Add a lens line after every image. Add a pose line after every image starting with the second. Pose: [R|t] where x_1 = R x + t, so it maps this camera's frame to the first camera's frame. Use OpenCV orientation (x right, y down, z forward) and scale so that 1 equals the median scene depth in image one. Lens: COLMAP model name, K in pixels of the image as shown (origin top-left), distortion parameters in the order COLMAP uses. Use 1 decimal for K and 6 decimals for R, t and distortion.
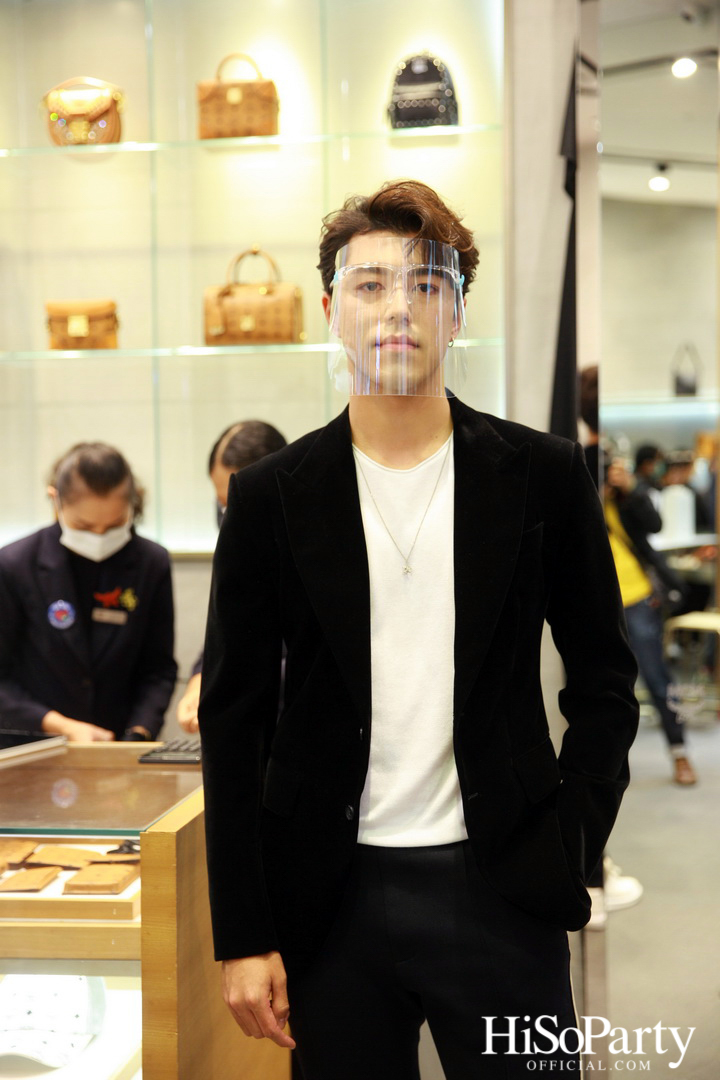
lens RADIAL K [[1516.3, 0, 375.3], [0, 1516.3, 508.9], [0, 0, 1]] dist [0.127731, 0.000000]
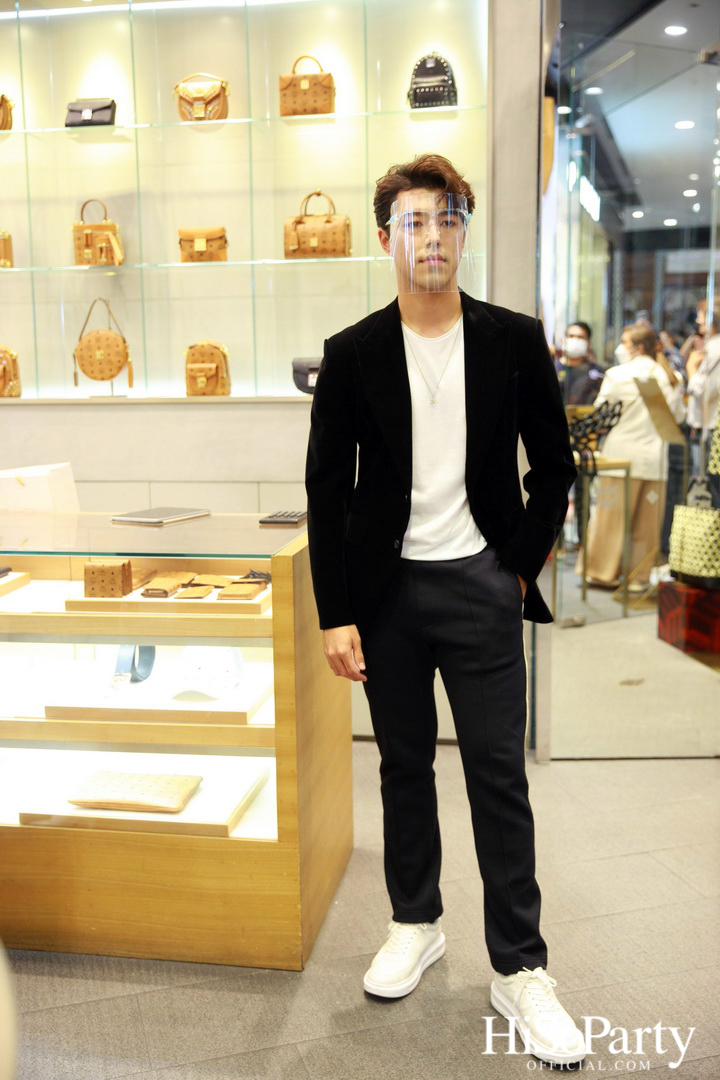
lens RADIAL K [[1150.6, 0, 352.3], [0, 1150.6, 531.9], [0, 0, 1]] dist [0.025803, 0.000000]
pose [[0.999900, 0.001199, -0.014108, -0.030042], [0.000660, 0.991378, 0.131033, 0.011812], [0.014143, -0.131030, 0.991278, -0.159924]]
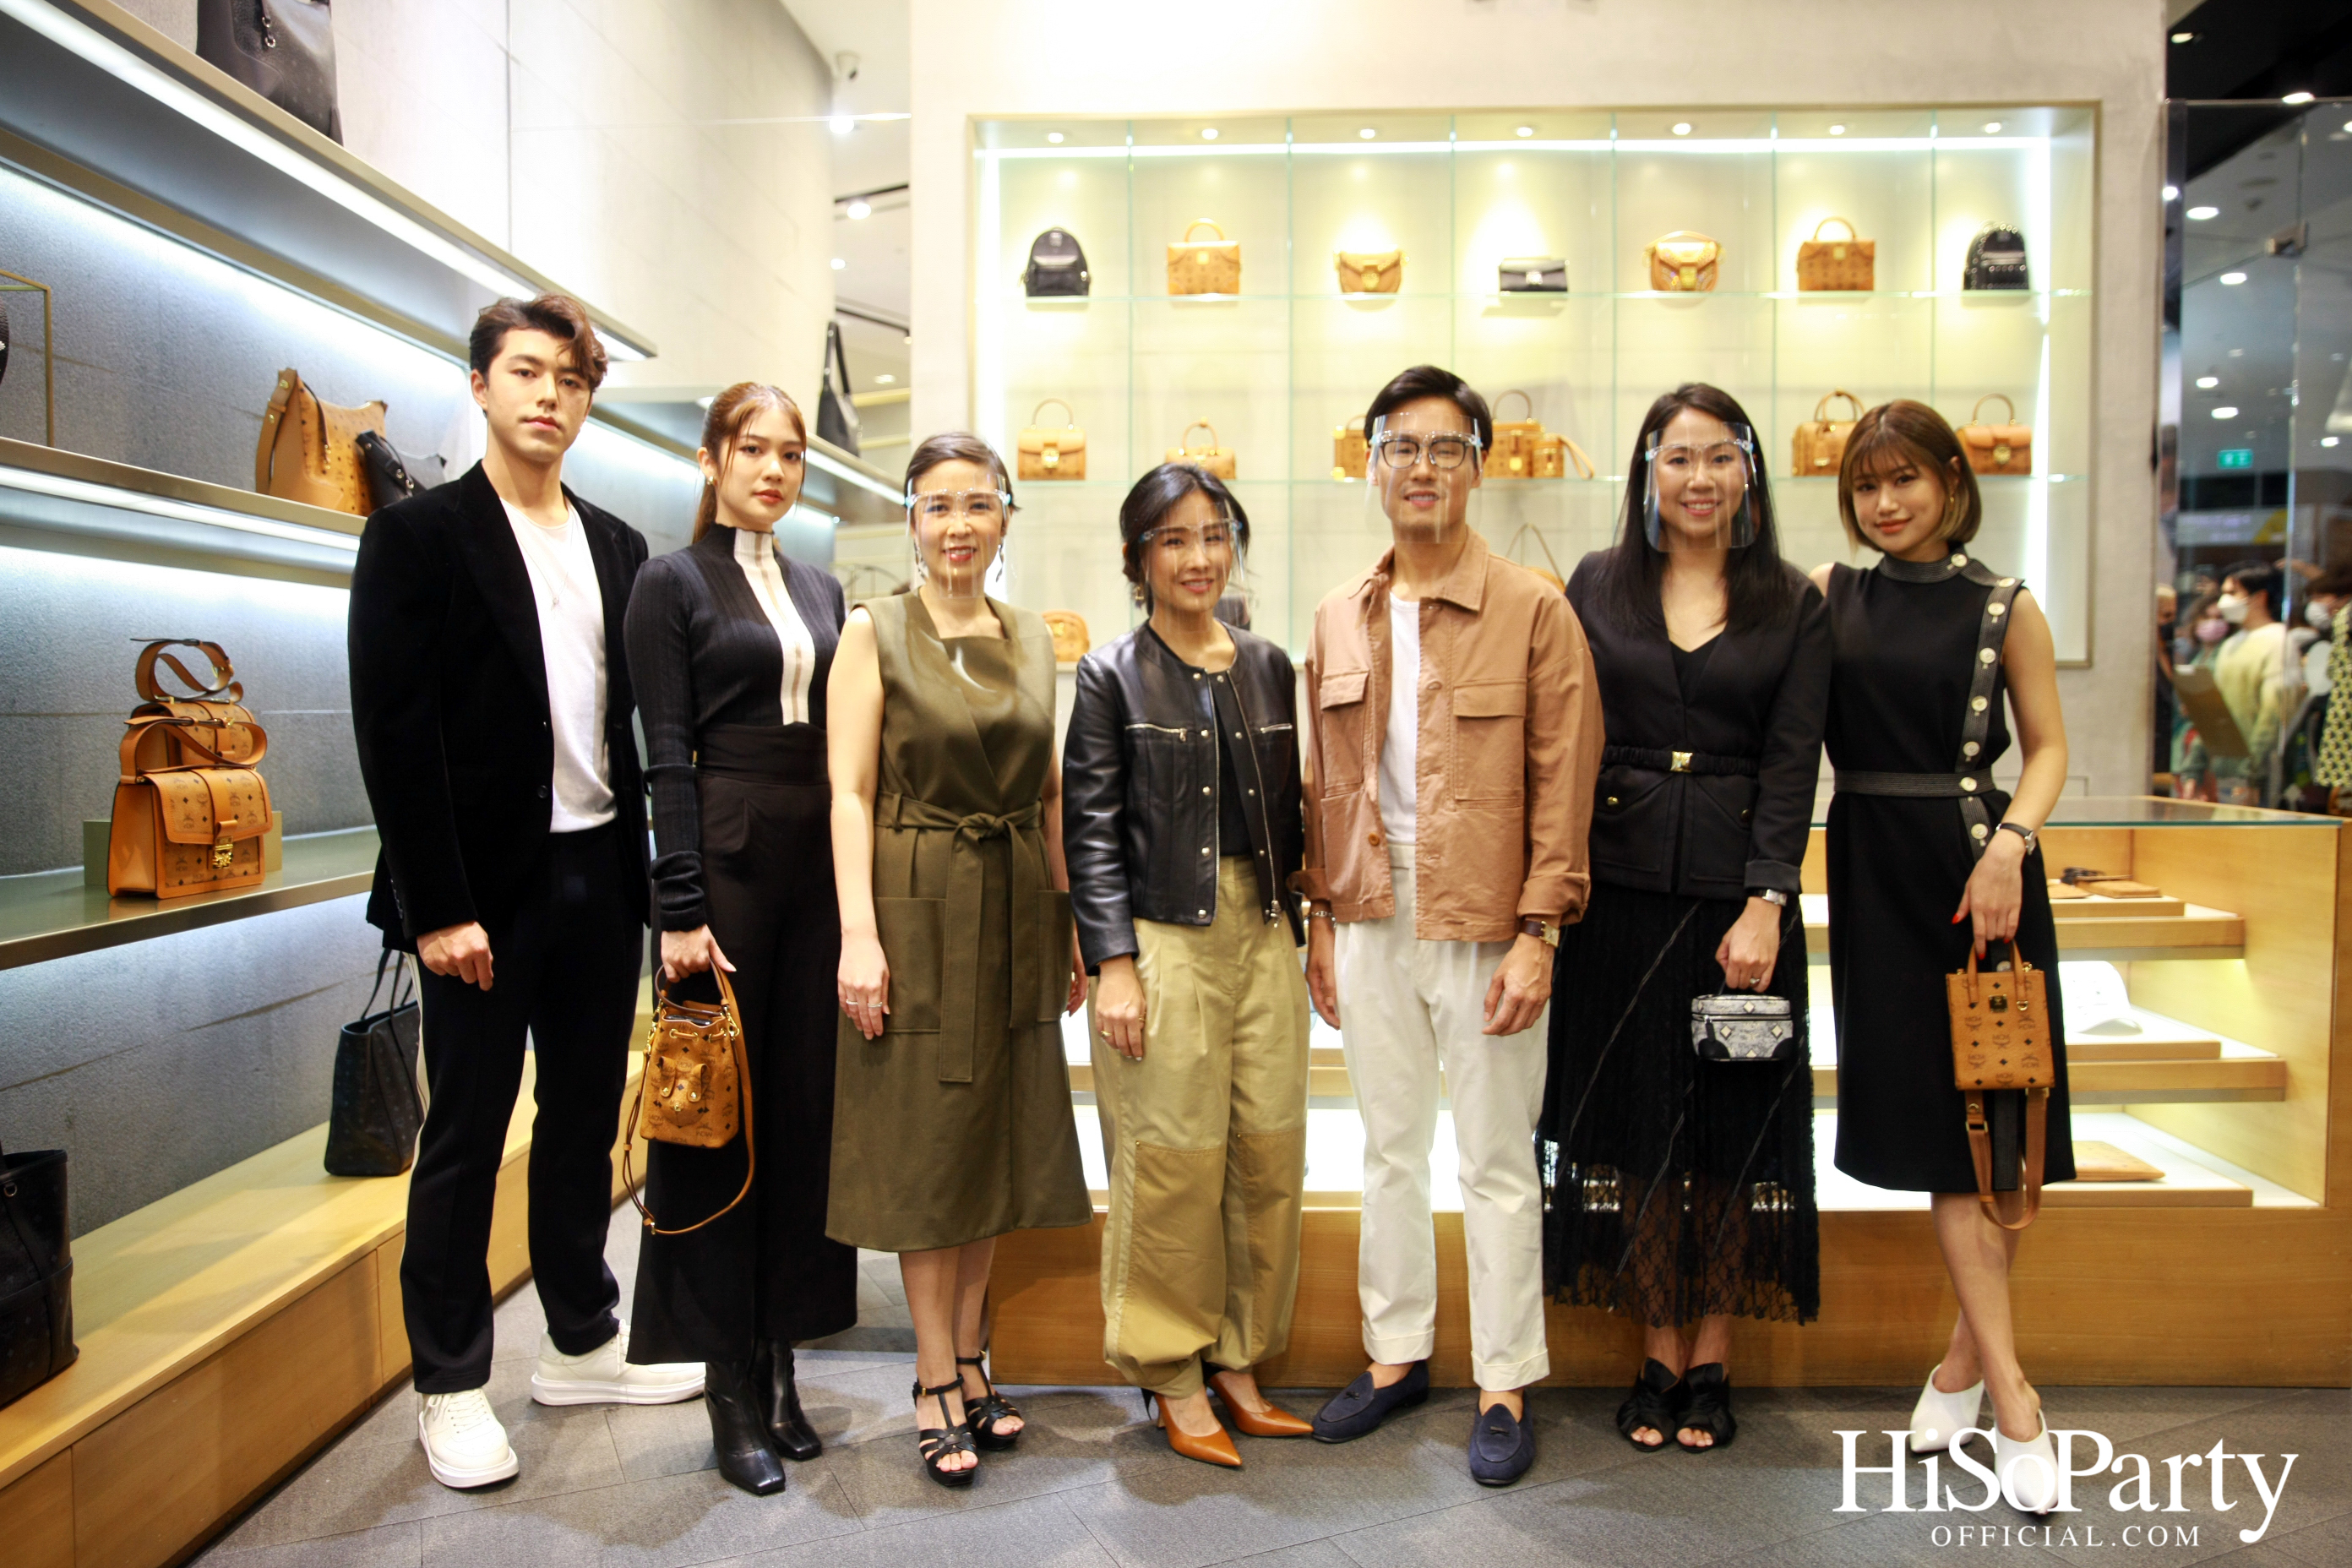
lens RADIAL K [[1694.9, 0, 1187.8], [0, 1694.9, 785.0], [0, 0, 1]] dist [-0.071220, 0.058888]
pose [[0.991535, 0.002276, 0.129823, -0.723465], [-0.007238, 0.999260, 0.037764, 0.075731], [-0.129641, -0.038384, 0.990818, -0.162187]]
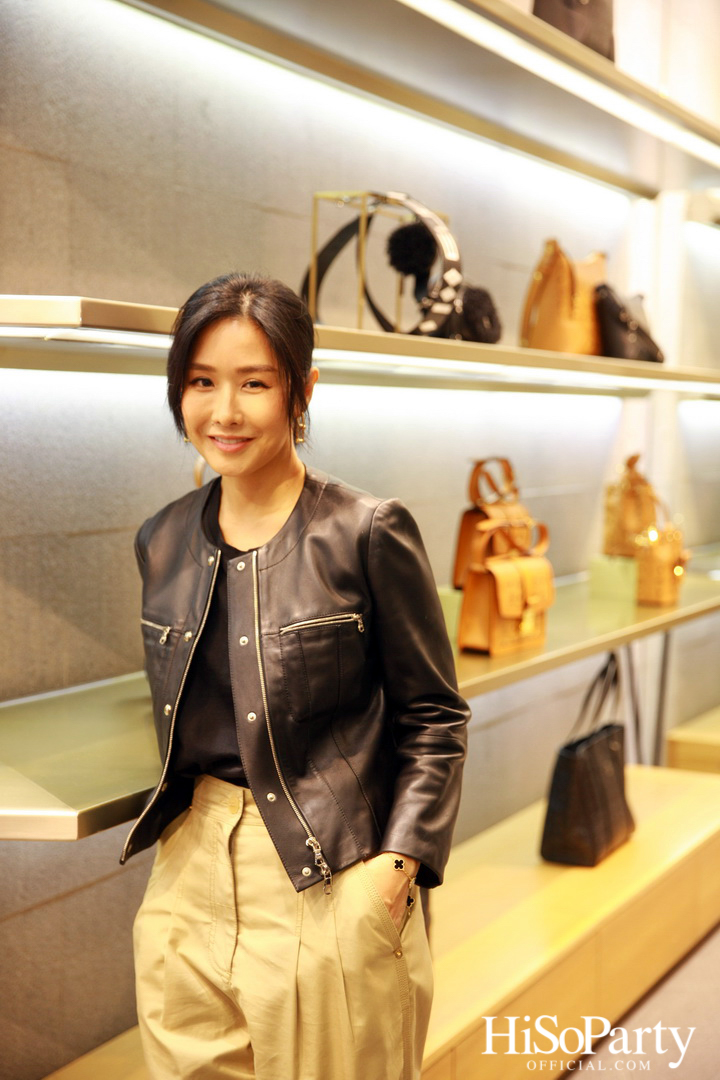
lens RADIAL K [[1624.6, 0, 359.3], [0, 1624.6, 544.0], [0, 0, 1]] dist [0.122639, 0.000000]
pose [[0.944140, 0.055517, -0.324834, -0.819917], [-0.032703, 0.996626, 0.075278, 0.026782], [0.327918, -0.060450, 0.942770, -0.303798]]
